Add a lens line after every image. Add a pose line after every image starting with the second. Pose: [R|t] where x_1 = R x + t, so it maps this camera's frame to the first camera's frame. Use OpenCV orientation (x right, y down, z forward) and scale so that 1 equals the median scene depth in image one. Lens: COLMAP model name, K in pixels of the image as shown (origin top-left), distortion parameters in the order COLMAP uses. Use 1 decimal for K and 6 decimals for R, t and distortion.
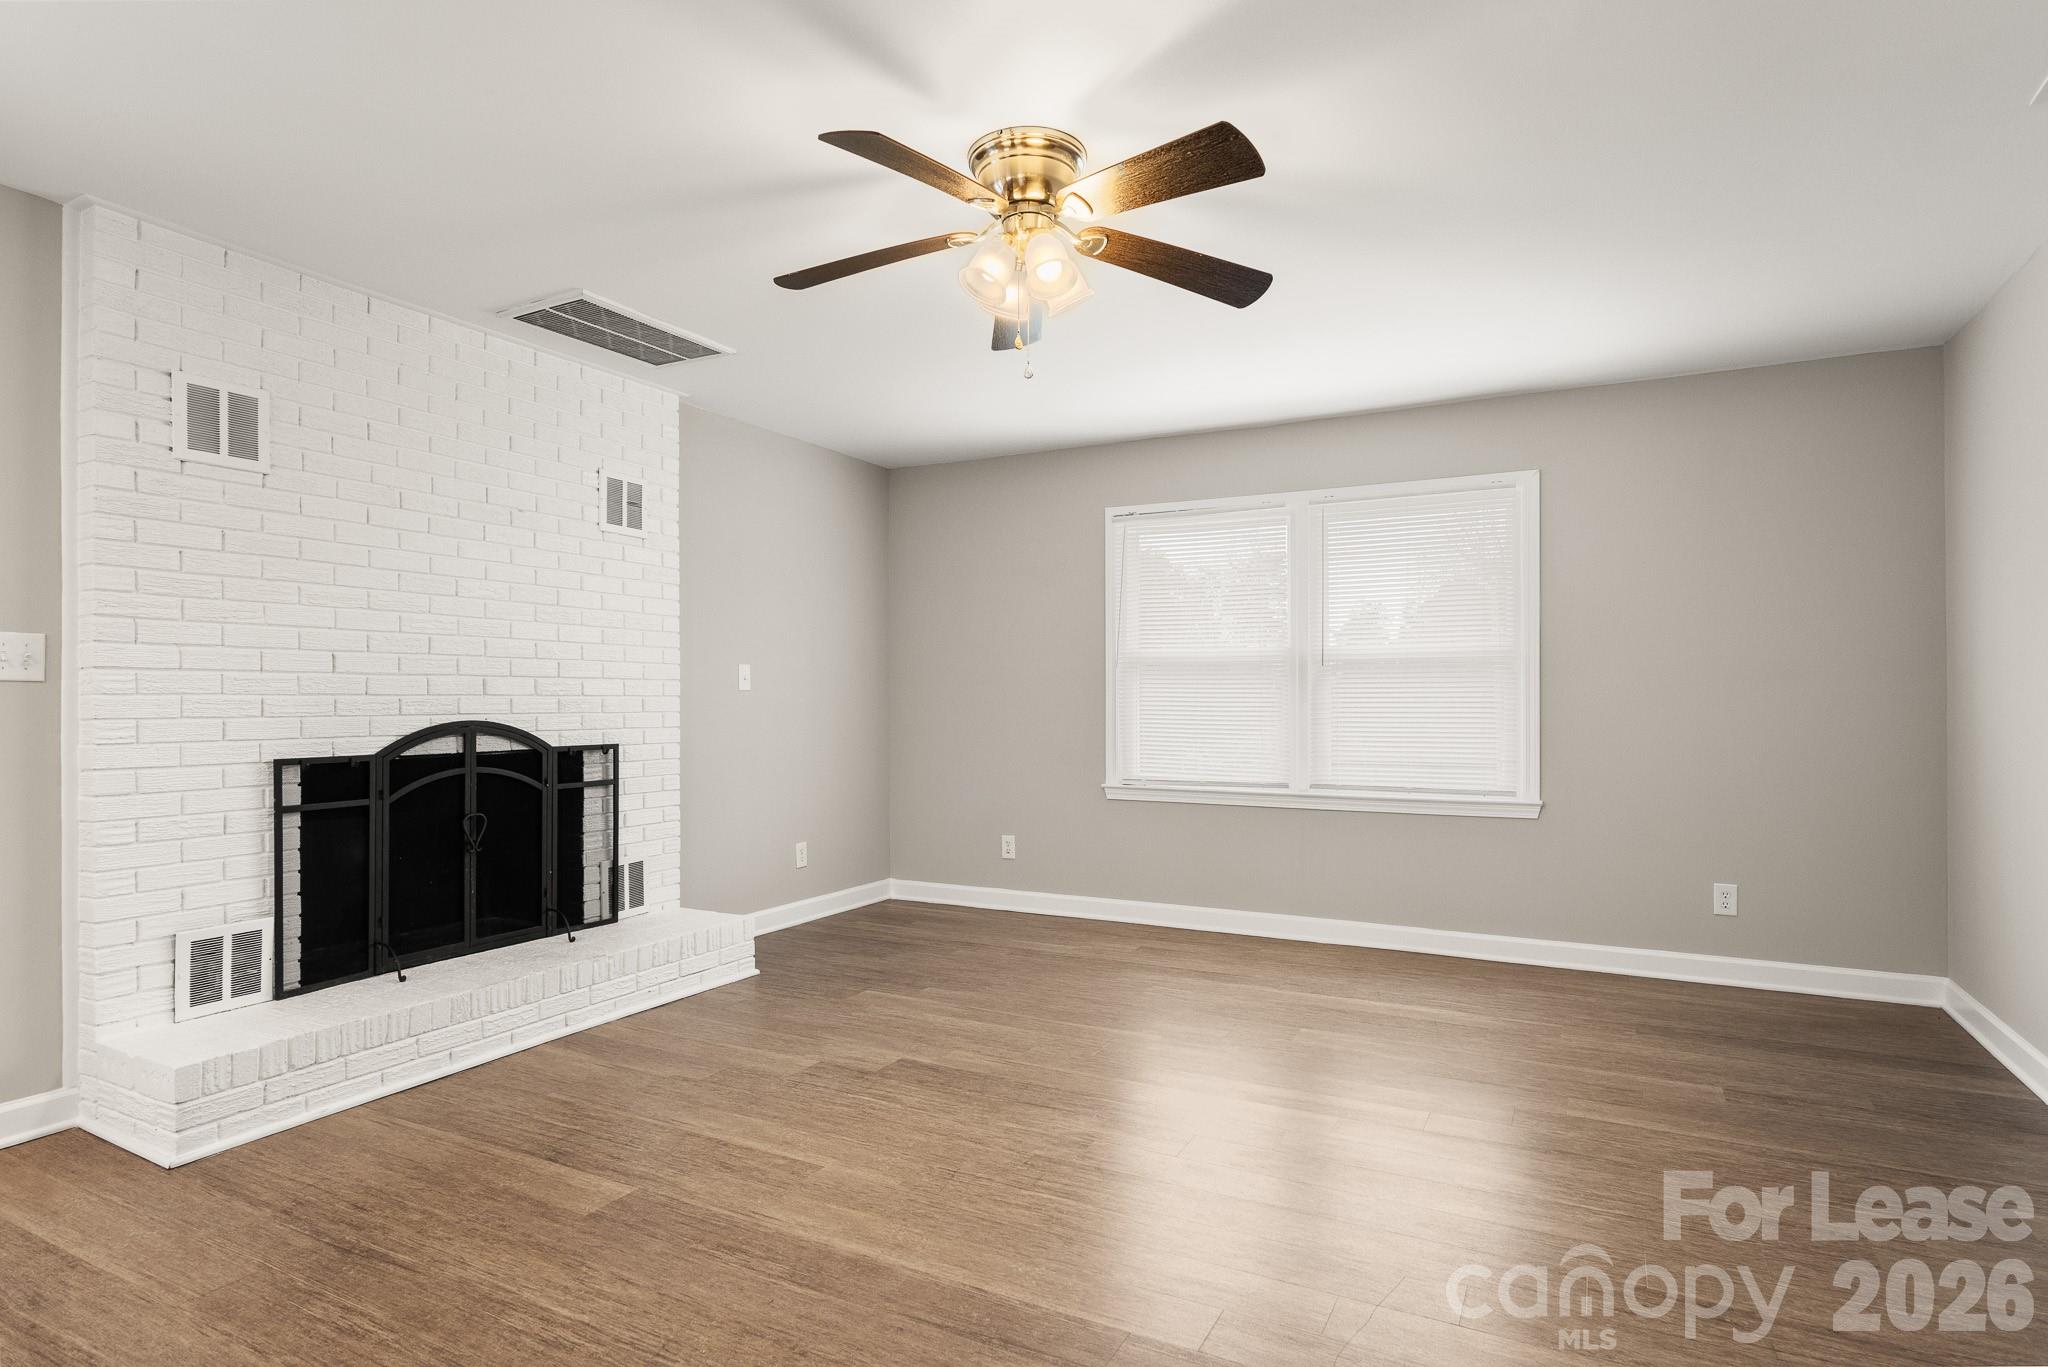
lens RADIAL K [[1114.7, 0, 1005.5], [0, 1114.7, 699.1], [0, 0, 1]] dist [0.007051, 0.000744]
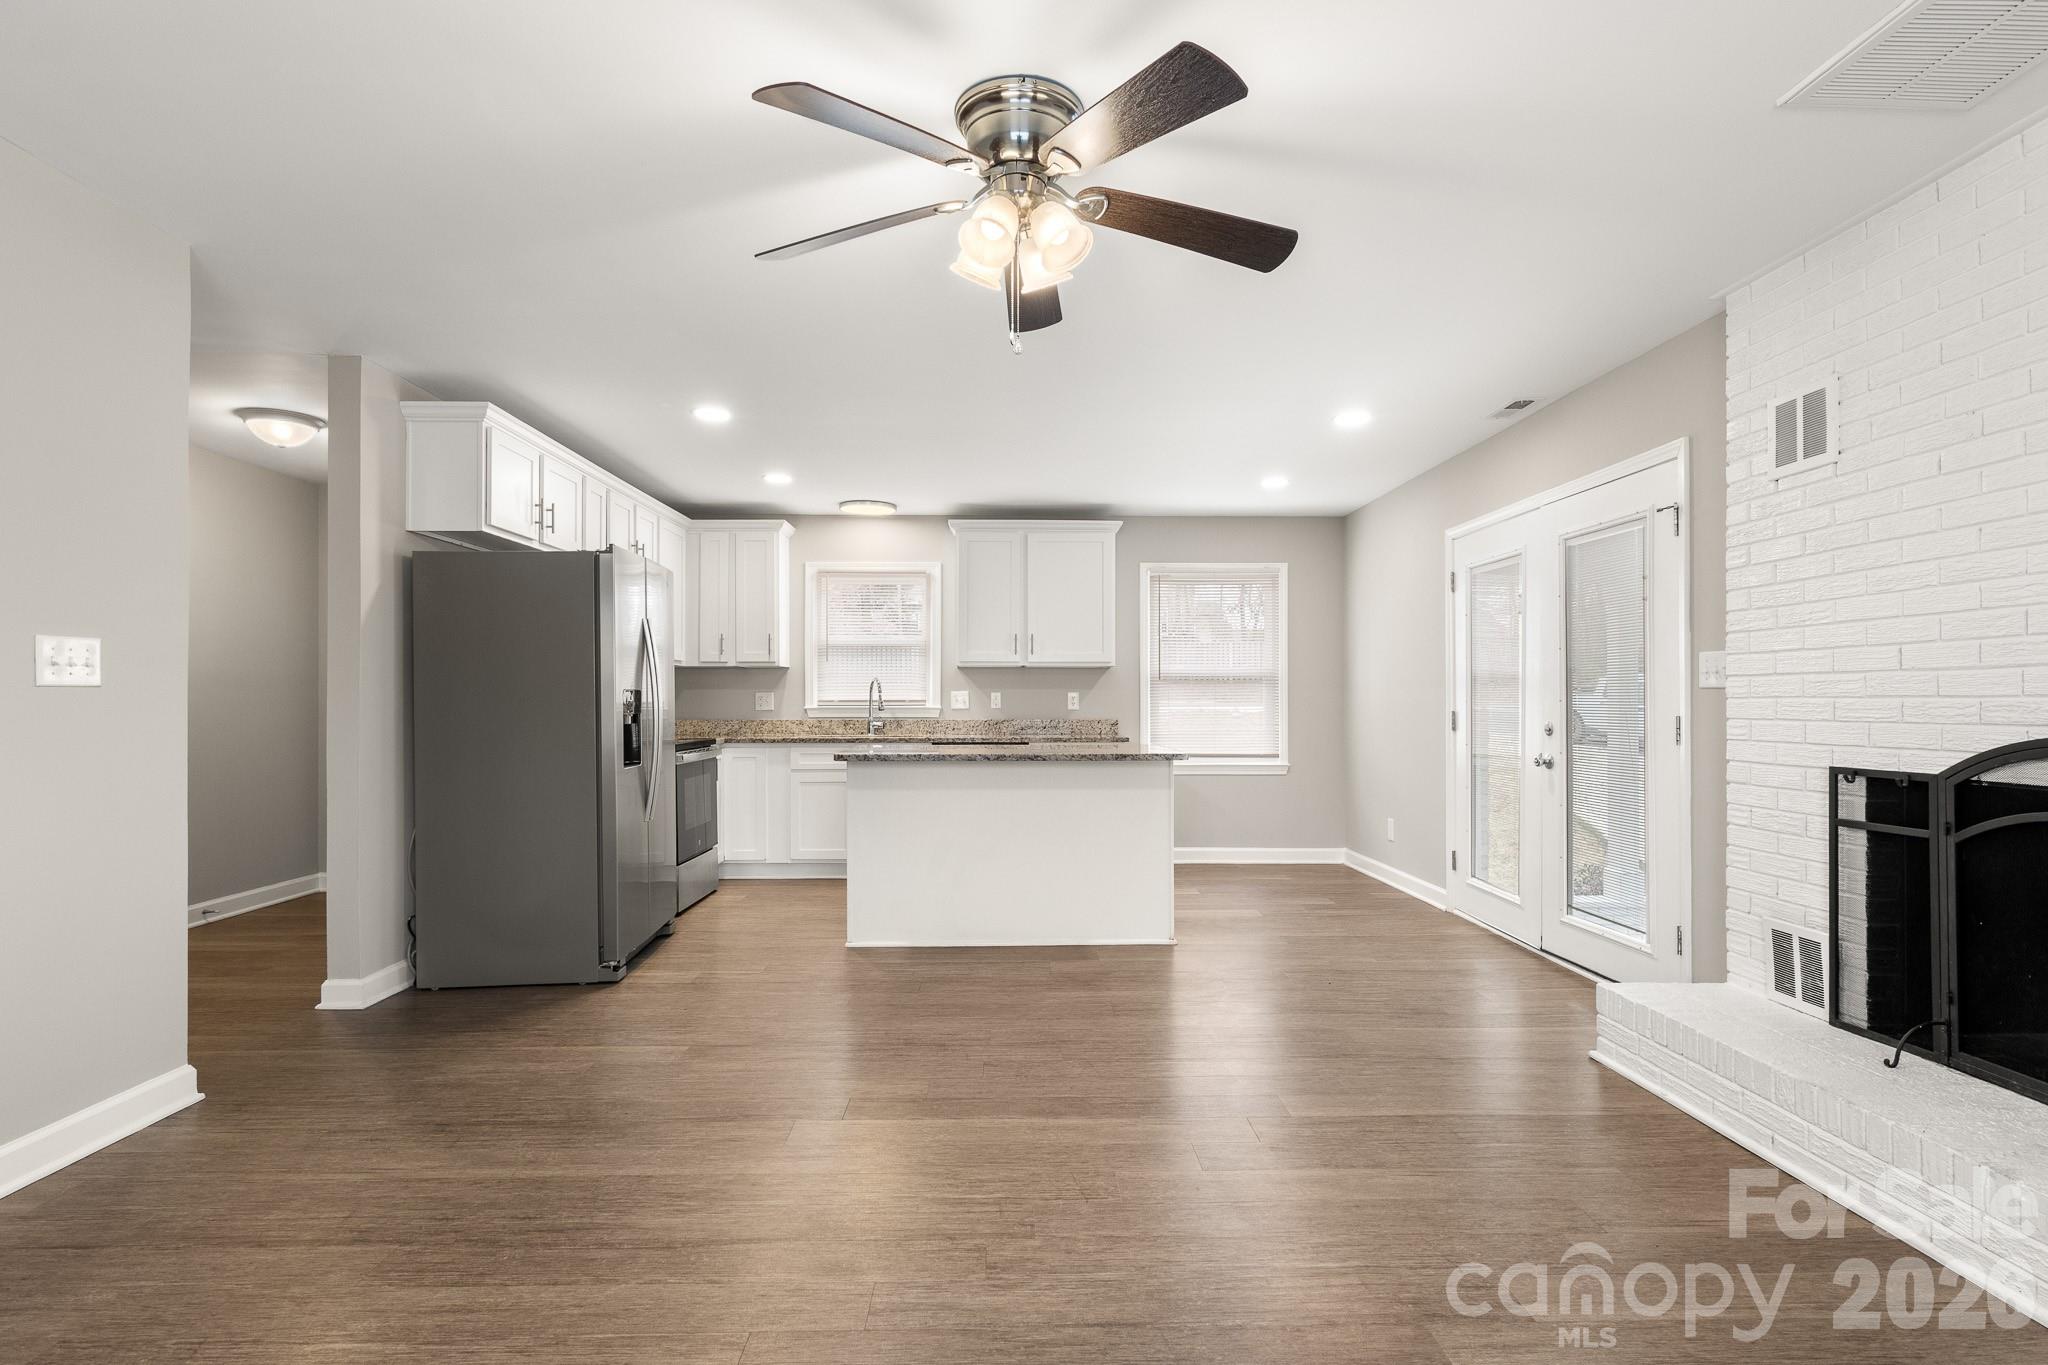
lens RADIAL K [[1007.8, 0, 1018.8], [0, 1007.8, 689.6], [0, 0, 1]] dist [-0.024915, 0.004493]
pose [[-0.874038, -0.011682, -0.485717, 0.317279], [-0.007635, 0.999918, -0.010311, 0.003502], [0.485797, -0.005304, -0.874056, 1.294342]]
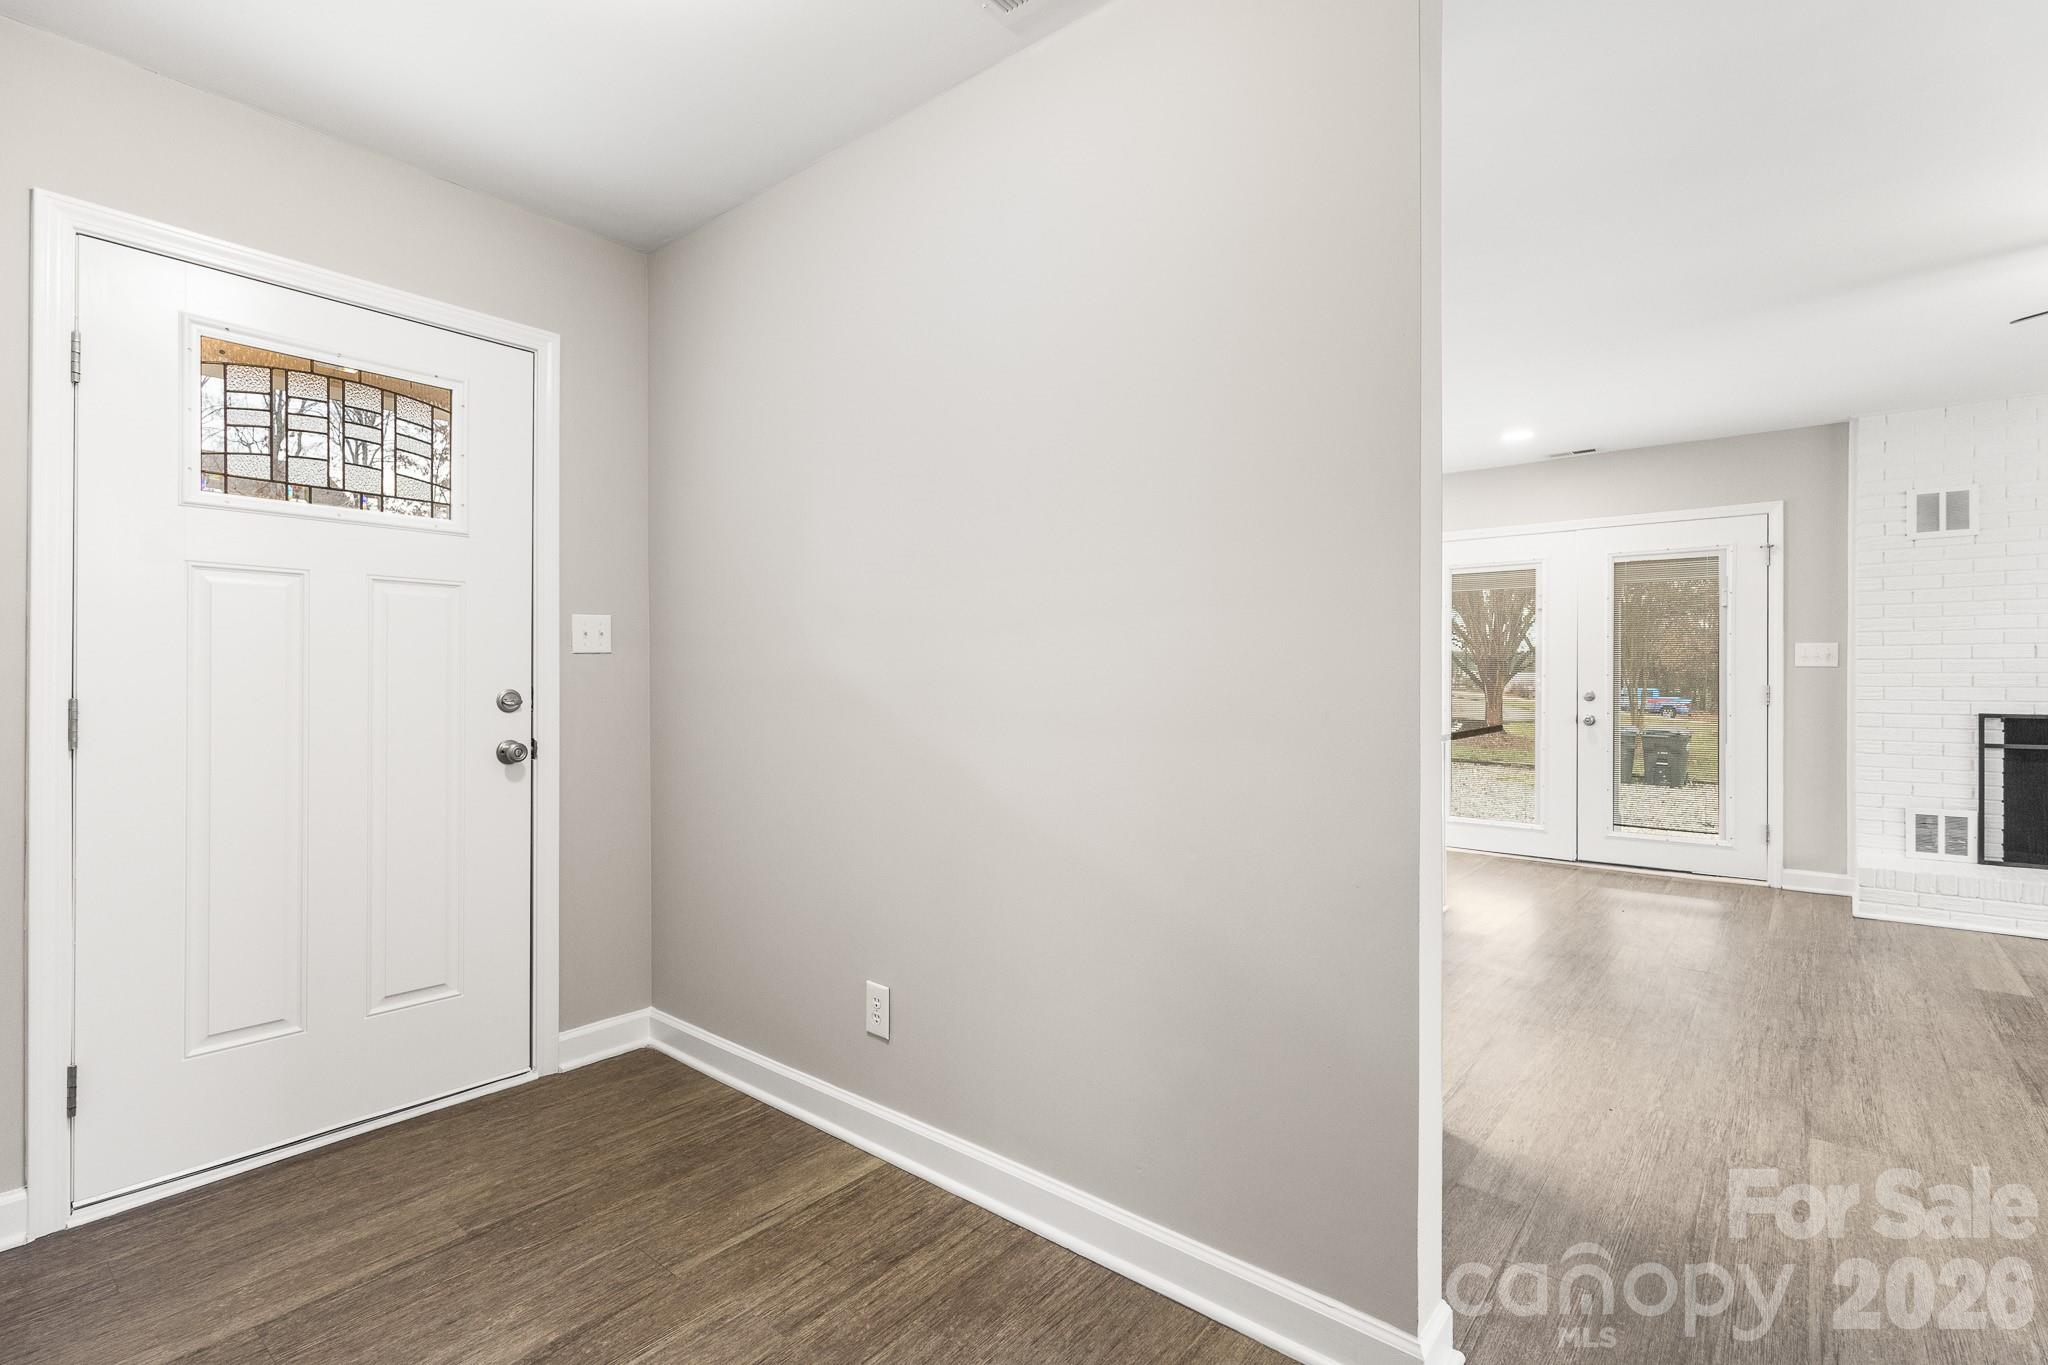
lens RADIAL K [[958.9, 0, 1040.2], [0, 958.9, 681.9], [0, 0, 1]] dist [0.009712, 0.000820]
pose [[-0.180325, 0.002076, -0.983605, 0.883138], [-0.003763, 0.999989, 0.002801, 0.009395], [0.983600, 0.004206, -0.180315, -0.066068]]
